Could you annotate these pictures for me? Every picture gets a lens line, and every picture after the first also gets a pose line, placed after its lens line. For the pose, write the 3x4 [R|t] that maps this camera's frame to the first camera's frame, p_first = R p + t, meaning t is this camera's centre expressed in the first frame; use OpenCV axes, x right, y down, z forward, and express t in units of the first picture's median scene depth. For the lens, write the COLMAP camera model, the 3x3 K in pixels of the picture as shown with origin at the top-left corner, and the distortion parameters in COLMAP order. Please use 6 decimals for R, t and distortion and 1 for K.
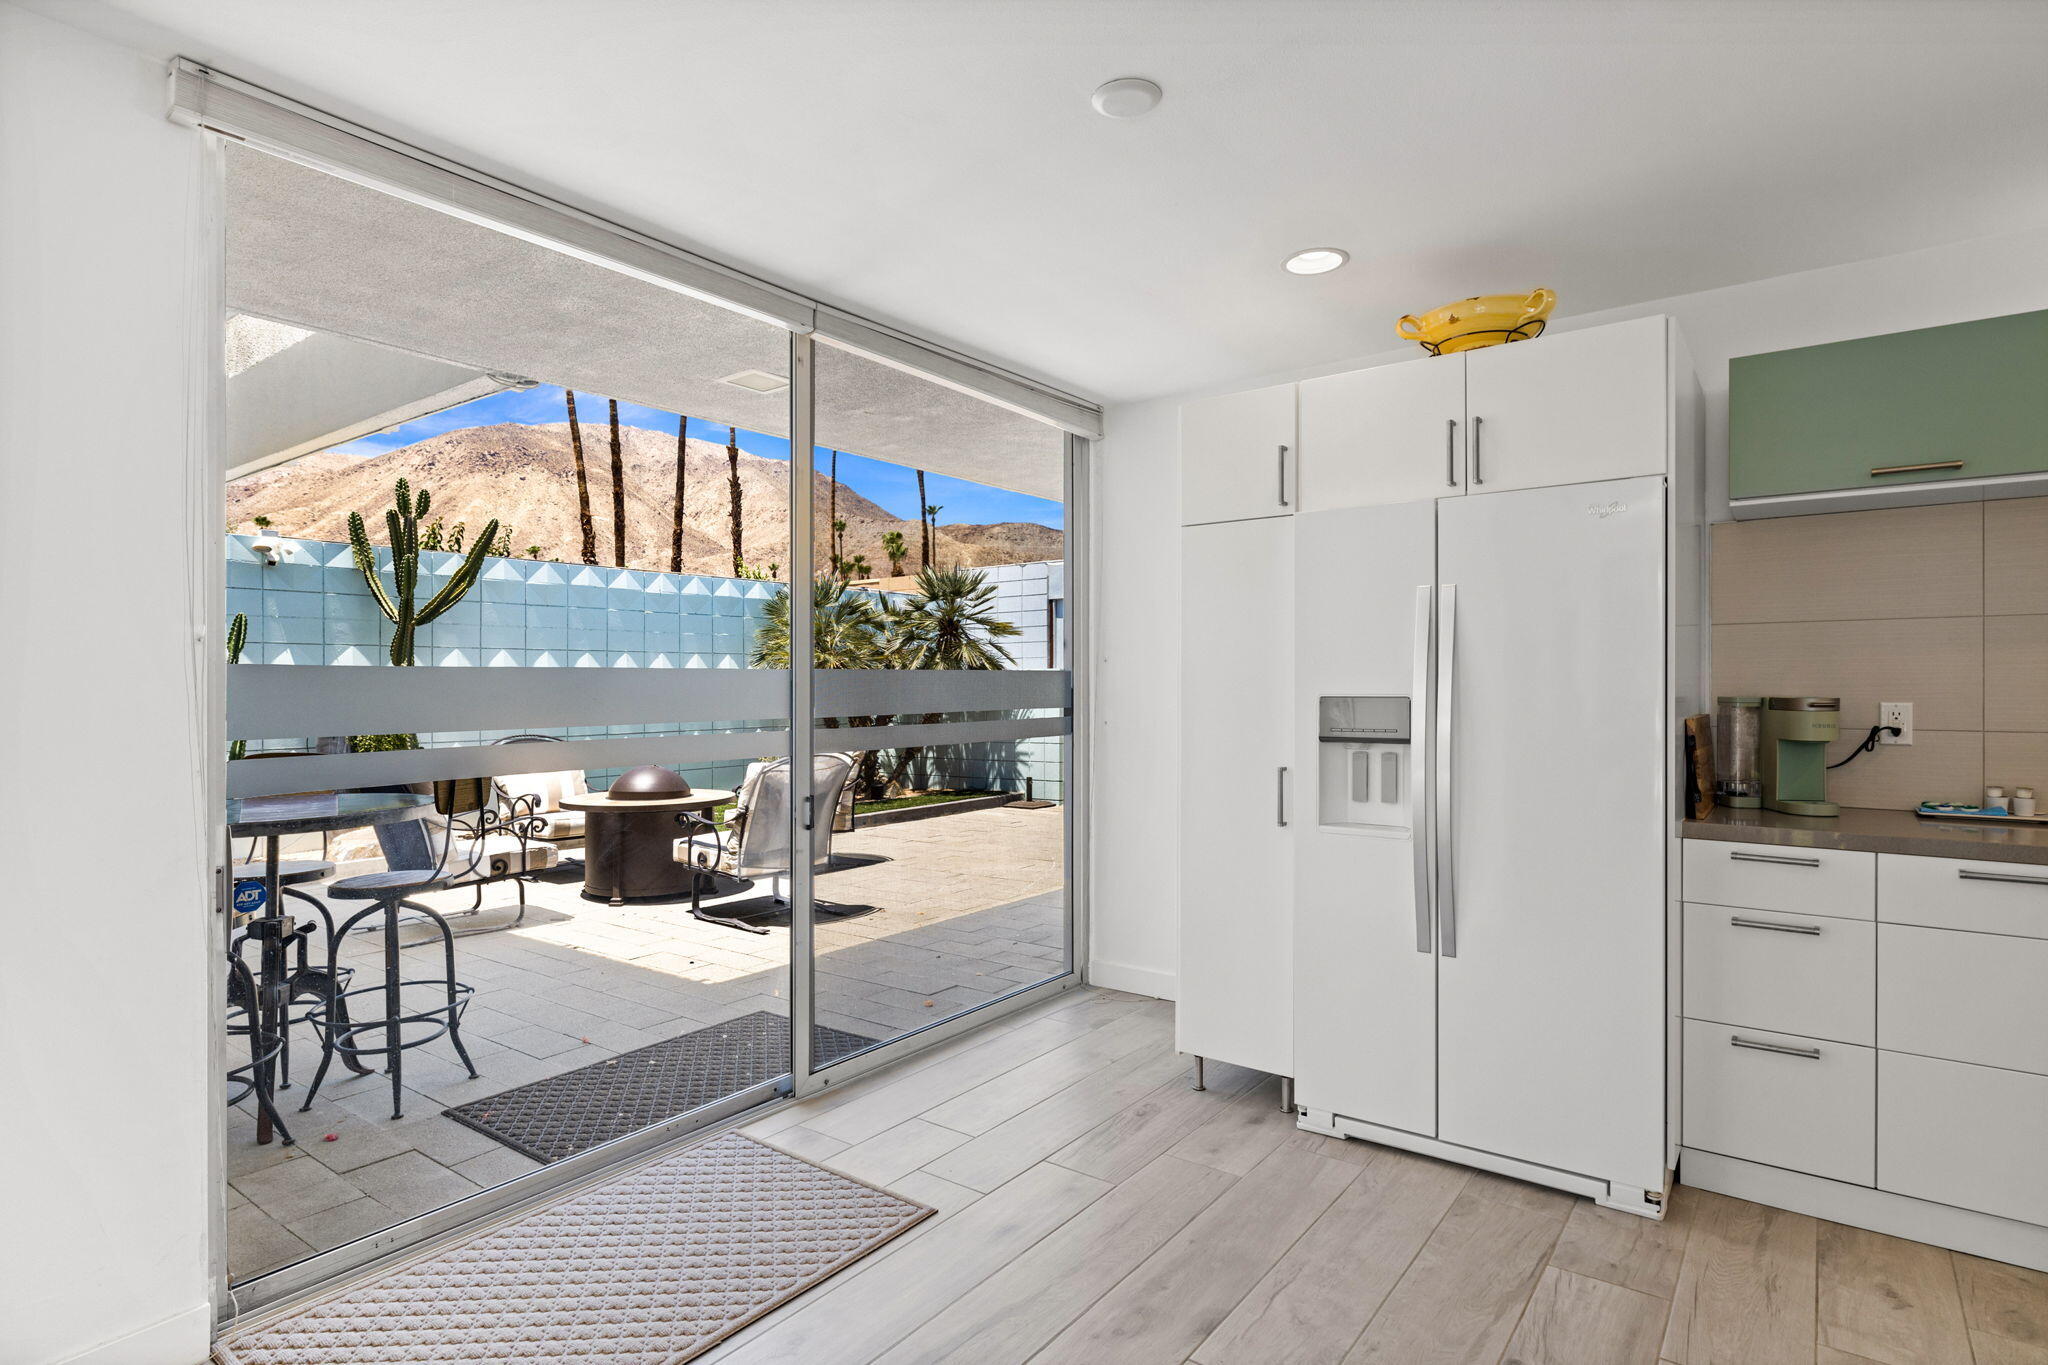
lens RADIAL K [[1088.2, 0, 992.5], [0, 1088.2, 682.9], [0, 0, 1]] dist [-0.006734, 0.000172]
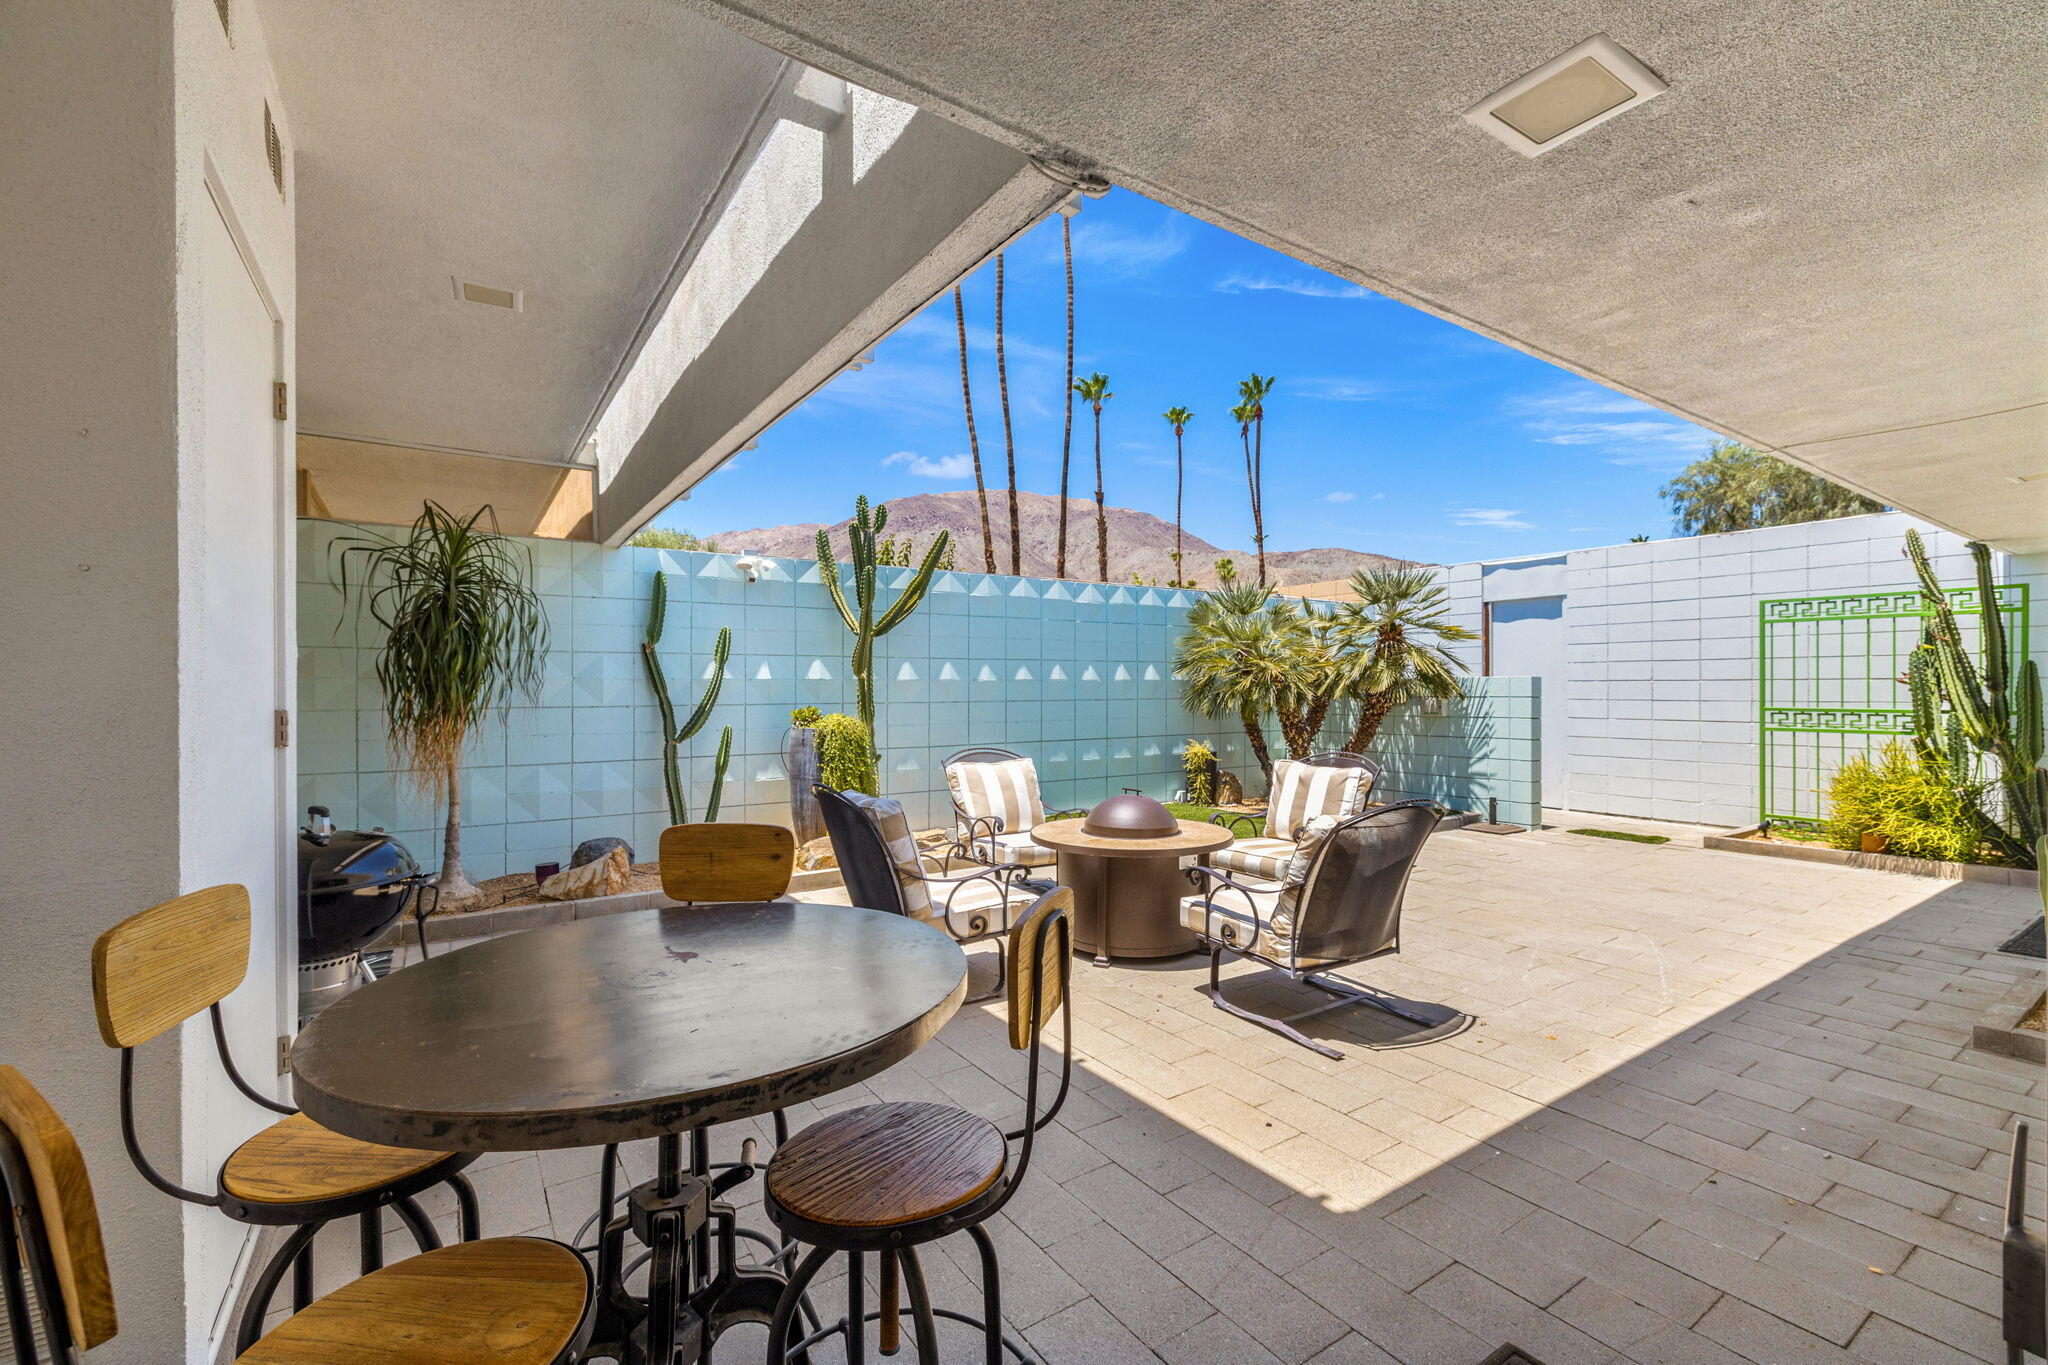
lens RADIAL K [[858.9, 0, 1024.9], [0, 858.9, 689.7], [0, 0, 1]] dist [0.003683, 0.000523]
pose [[0.955583, 0.001993, -0.294714, -0.156011], [-0.000498, 0.999987, 0.005148, -0.007431], [0.294721, -0.004772, 0.955572, 0.266450]]
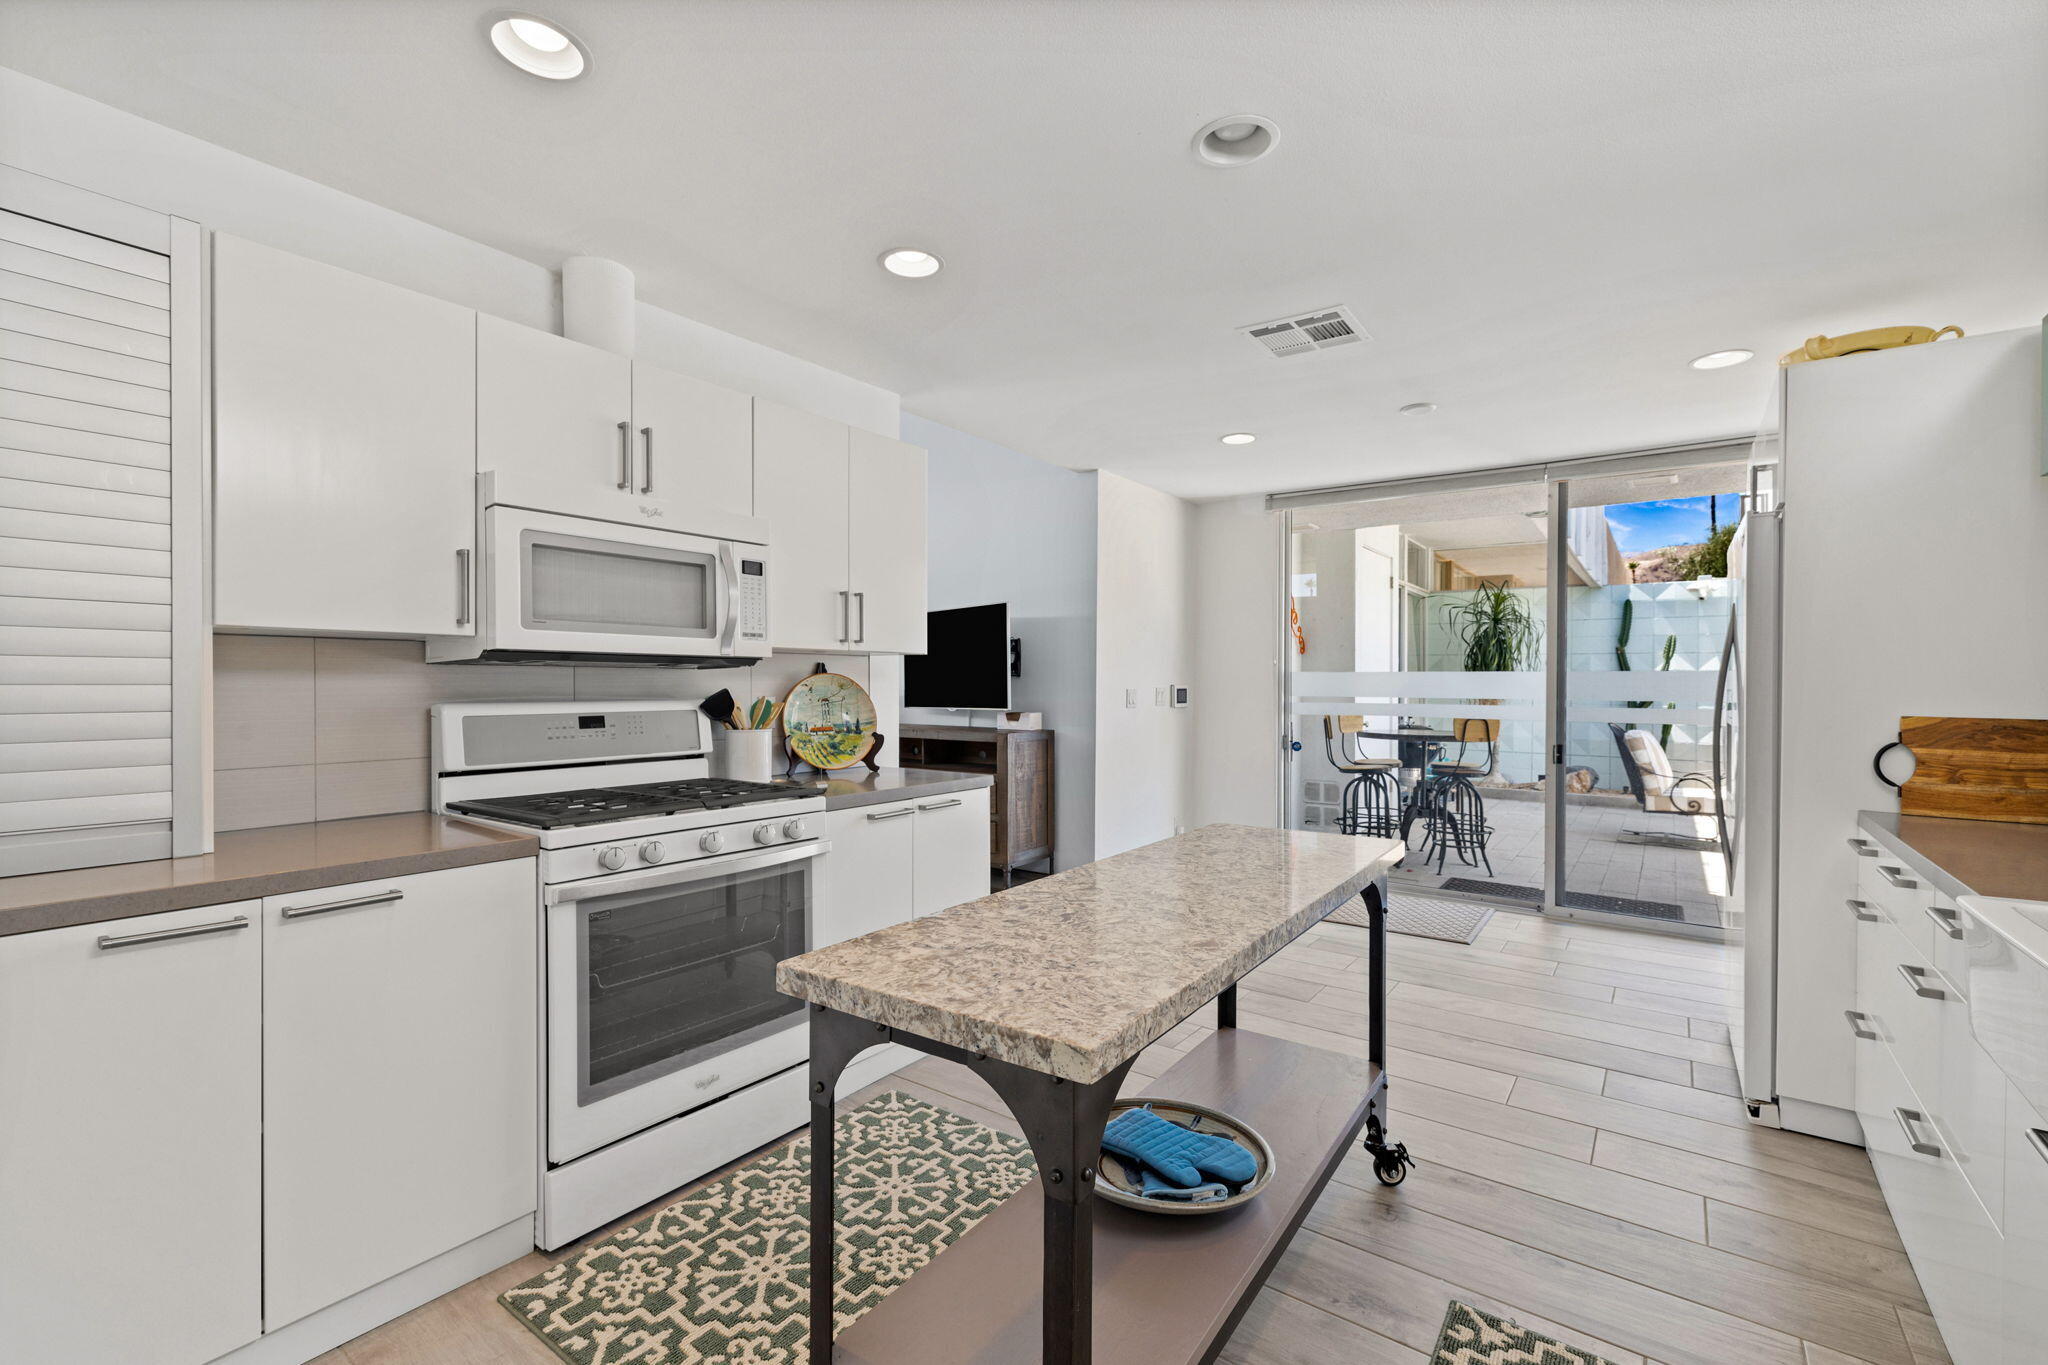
lens RADIAL K [[880.8, 0, 1025.7], [0, 880.8, 680.0], [0, 0, 1]] dist [-0.008682, 0.001442]
pose [[0.036663, 0.005558, -0.999312, 0.467265], [-0.006768, 0.999963, 0.005313, -0.000207], [0.999305, 0.006568, 0.036699, 0.039061]]
